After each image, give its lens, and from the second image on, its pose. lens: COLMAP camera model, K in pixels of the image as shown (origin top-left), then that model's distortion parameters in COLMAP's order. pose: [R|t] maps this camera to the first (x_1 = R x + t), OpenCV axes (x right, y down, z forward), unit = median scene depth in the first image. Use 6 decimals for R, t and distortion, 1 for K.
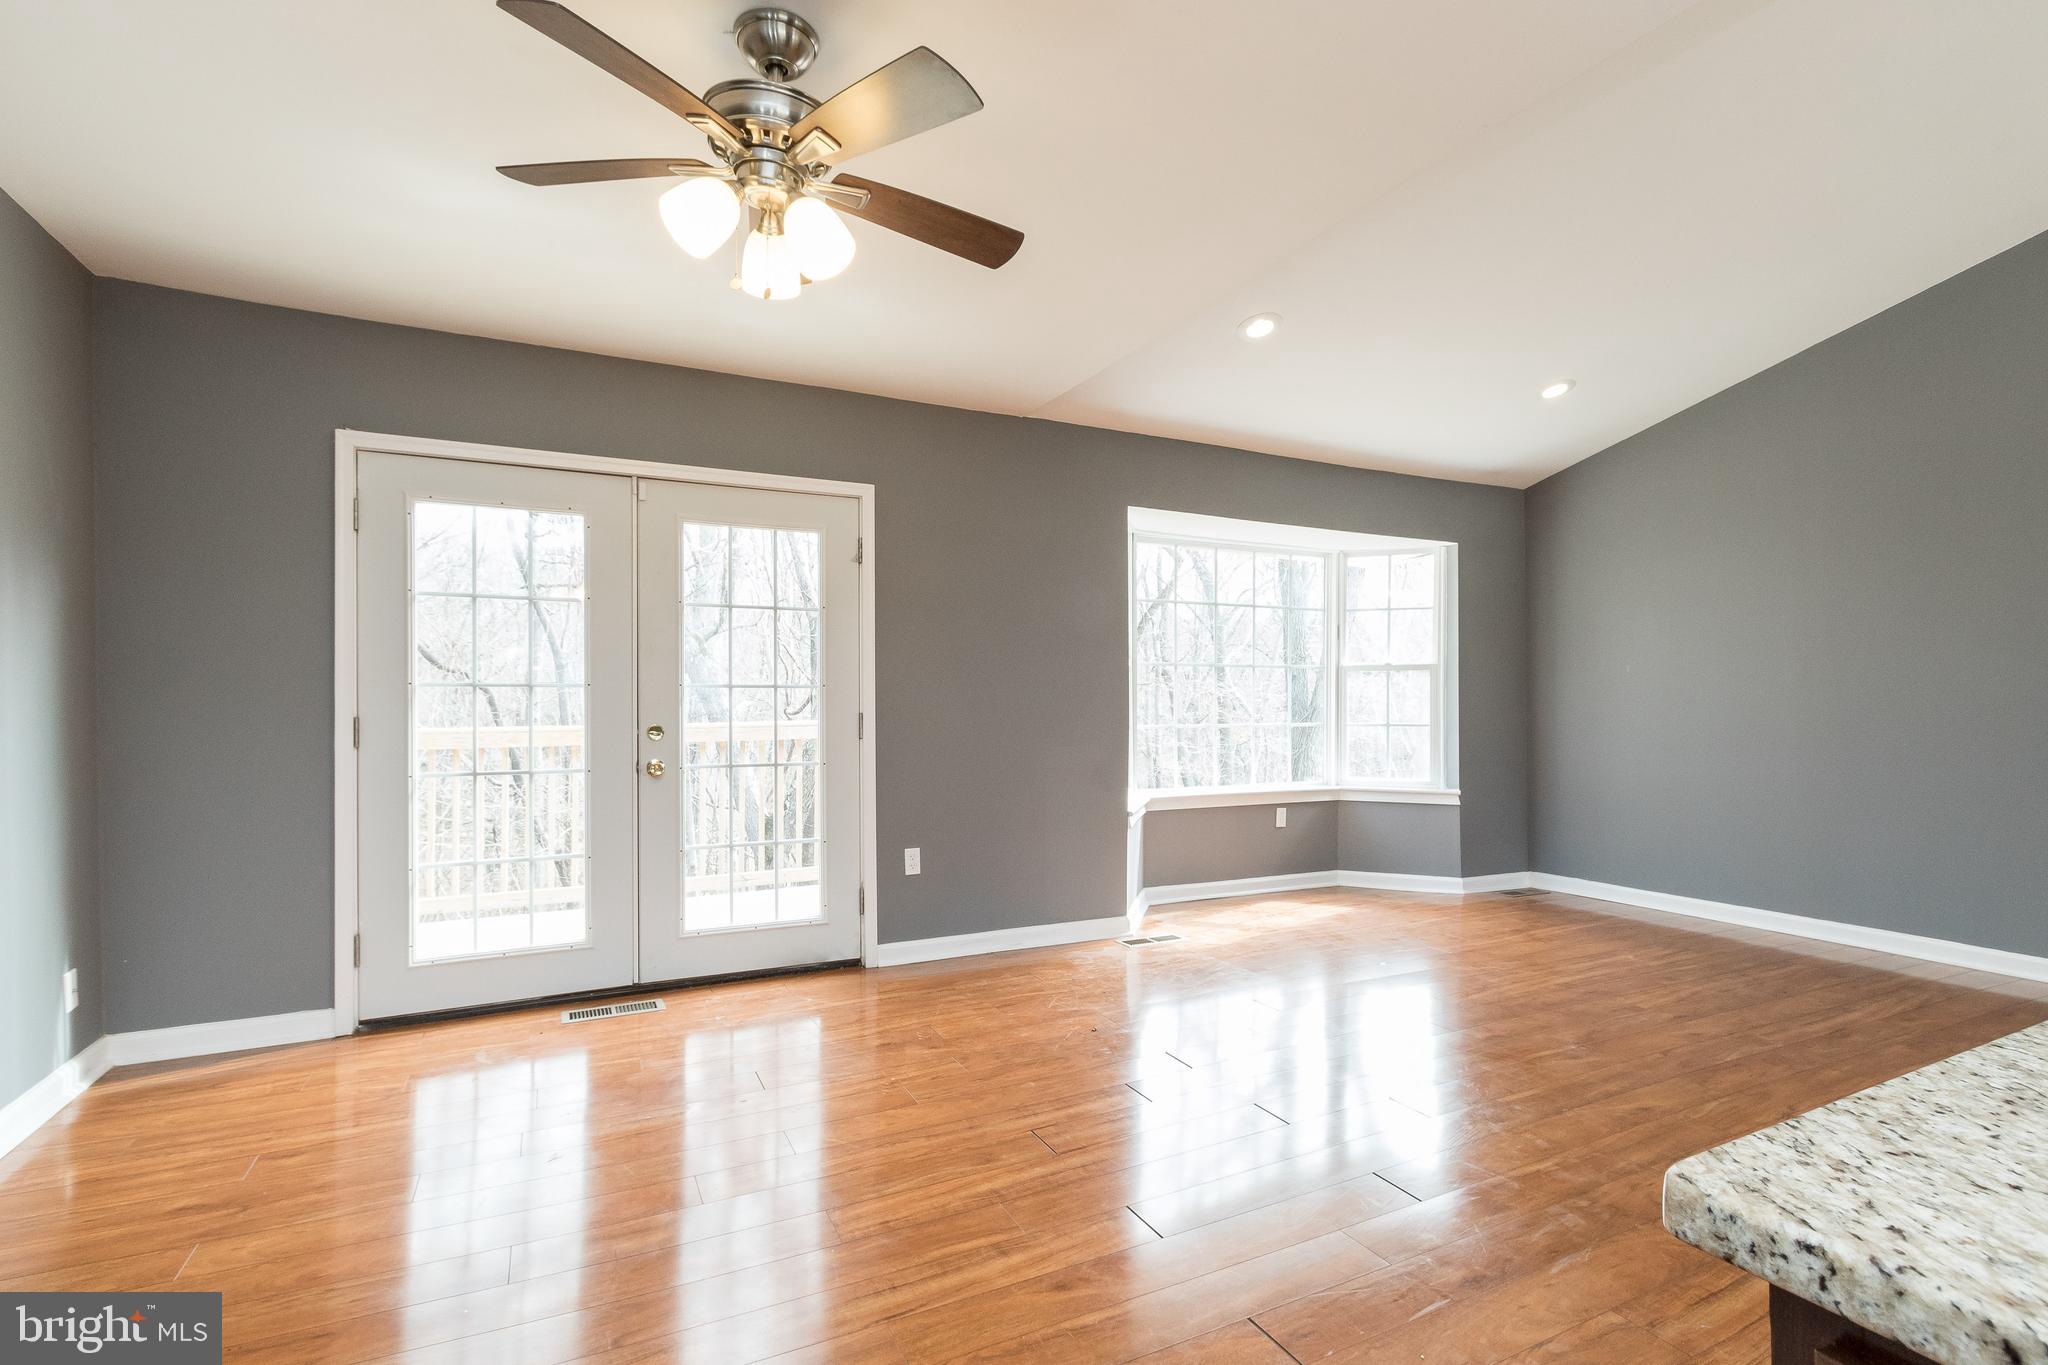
lens RADIAL K [[982.1, 0, 1004.3], [0, 982.1, 704.0], [0, 0, 1]] dist [0.007075, -0.000957]
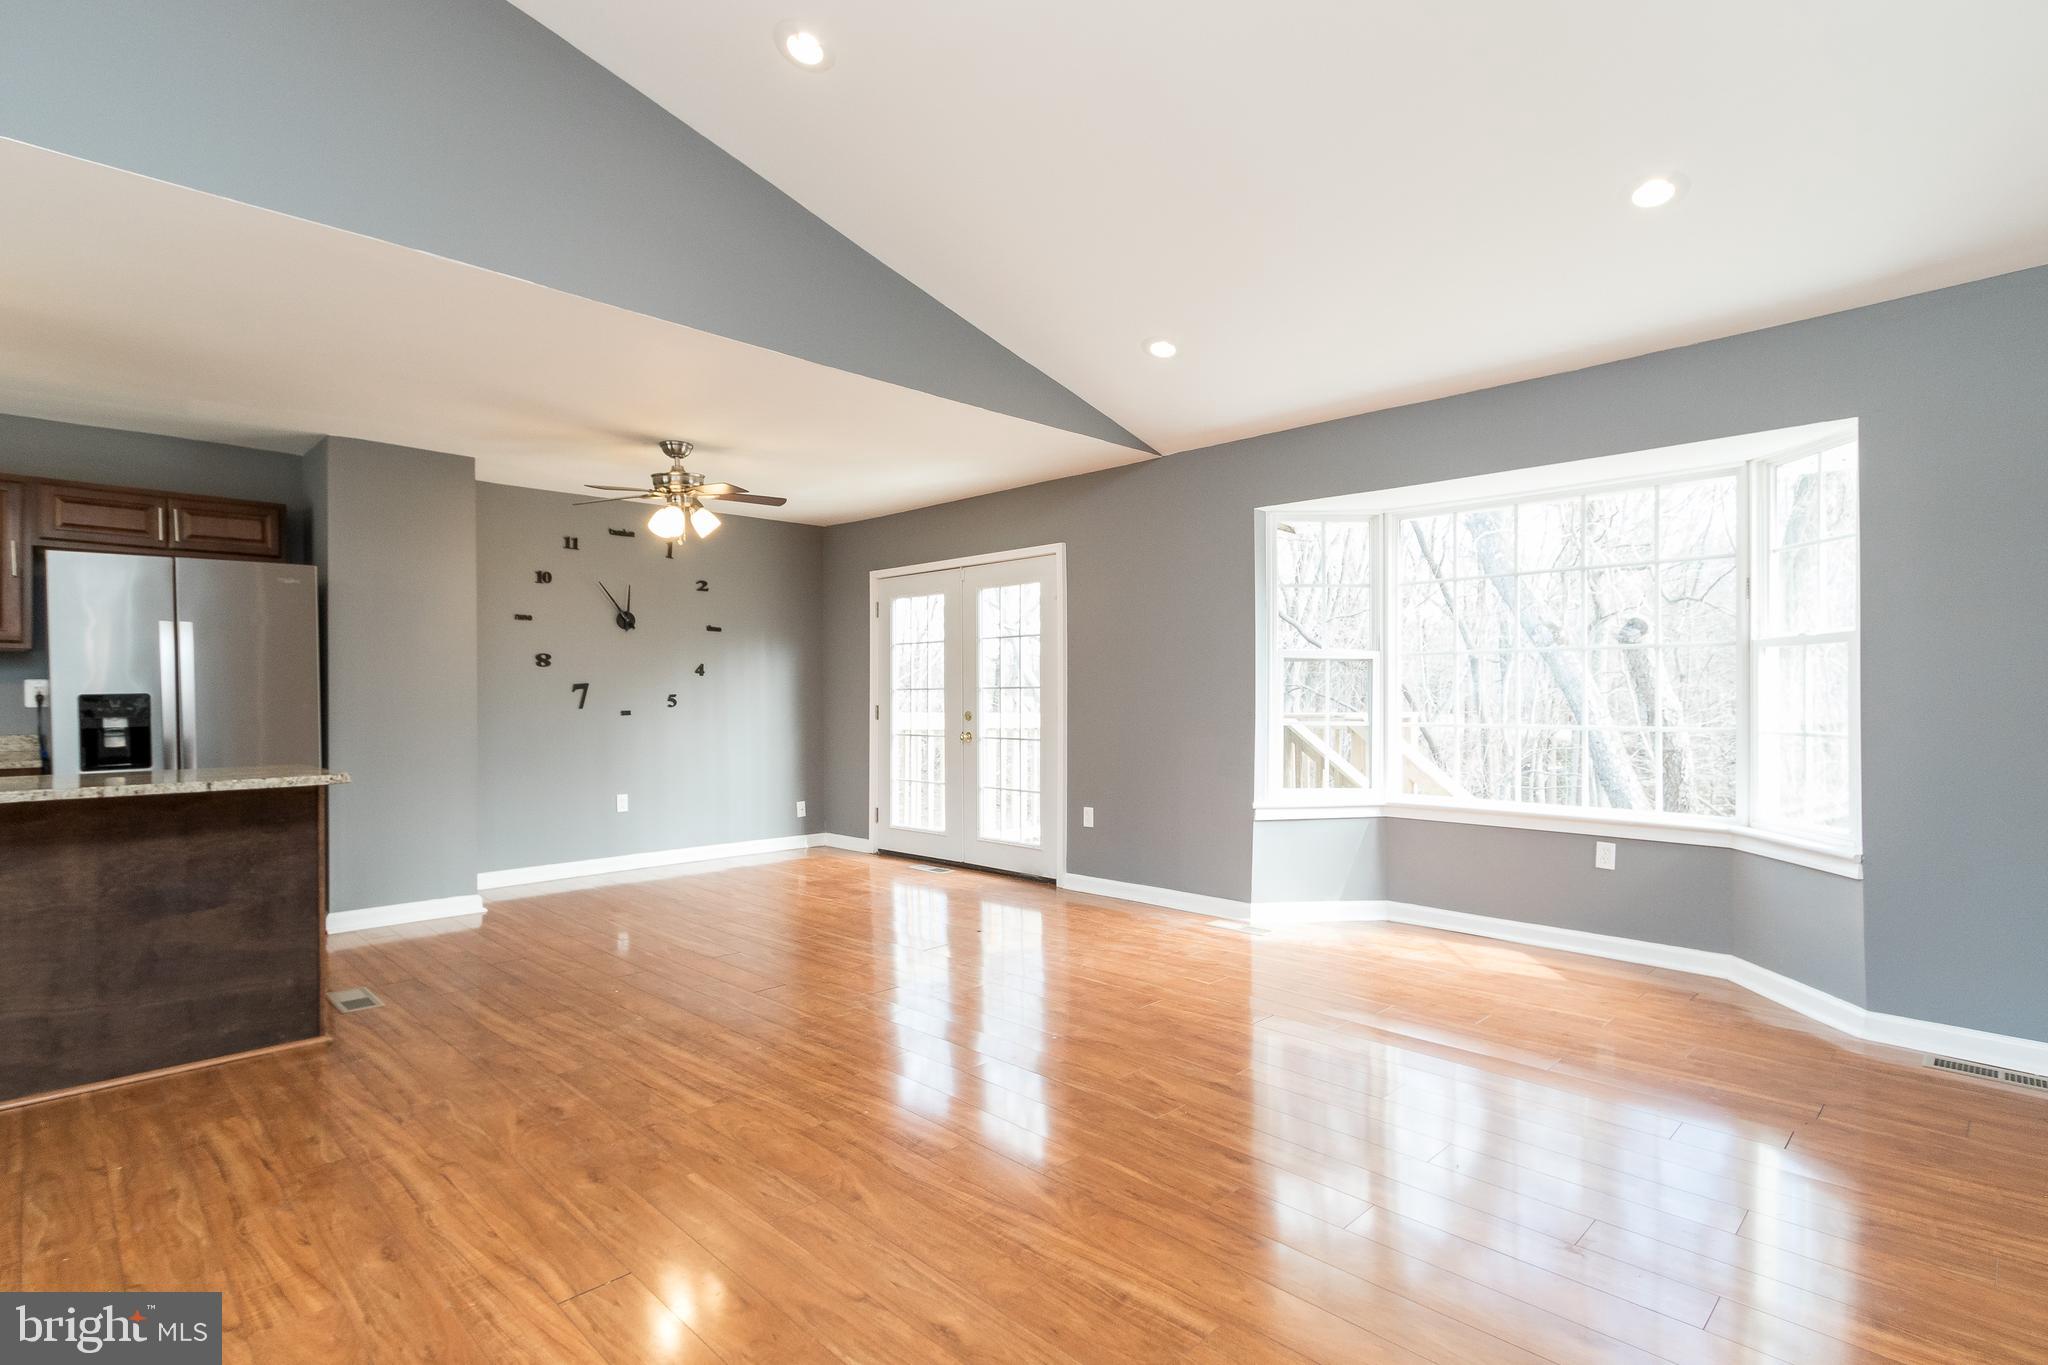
lens RADIAL K [[982.1, 0, 1004.3], [0, 982.1, 703.3], [0, 0, 1]] dist [0.007075, -0.000957]
pose [[0.314852, 0.003633, -0.949134, 1.189710], [-0.002320, 0.999993, 0.003059, 0.001594], [0.949138, 0.001239, 0.314859, 0.492436]]
